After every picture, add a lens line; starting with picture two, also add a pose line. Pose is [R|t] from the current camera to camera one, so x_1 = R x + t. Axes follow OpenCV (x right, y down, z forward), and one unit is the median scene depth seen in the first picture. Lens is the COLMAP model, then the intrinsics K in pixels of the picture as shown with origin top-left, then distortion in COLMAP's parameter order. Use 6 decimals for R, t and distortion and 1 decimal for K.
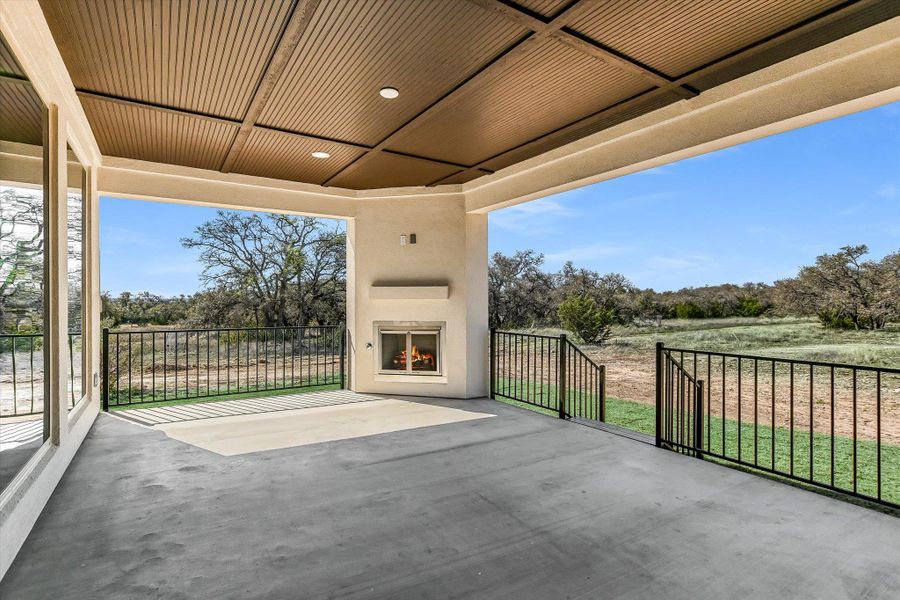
lens RADIAL K [[451.7, 0, 443.5], [0, 451.7, 299.8], [0, 0, 1]] dist [-0.018676, -0.000680]
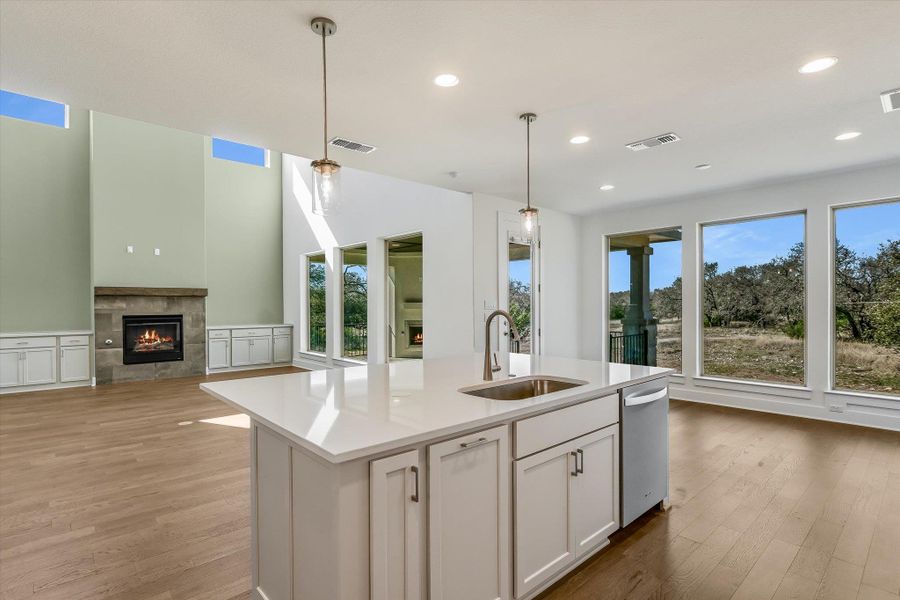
lens RADIAL K [[451.7, 0, 452.5], [0, 451.7, 303.0], [0, 0, 1]] dist [-0.018676, -0.000680]
pose [[0.984870, -0.006935, 0.173158, -0.040007], [0.007526, 0.999968, -0.002757, -0.002779], [-0.173133, 0.004018, 0.984890, -0.133441]]
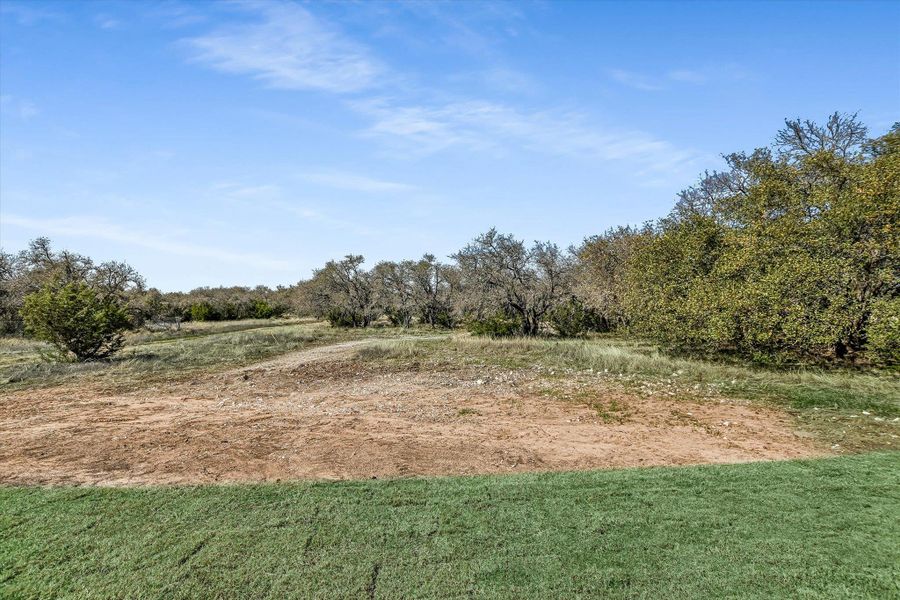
lens RADIAL K [[451.7, 0, 441.9], [0, 451.7, 306.5], [0, 0, 1]] dist [-0.018676, -0.000680]
pose [[0.528136, 0.008624, 0.849116, 0.034460], [-0.012814, 0.999916, -0.002186, 0.011113], [-0.849063, -0.009726, 0.528202, 0.155076]]
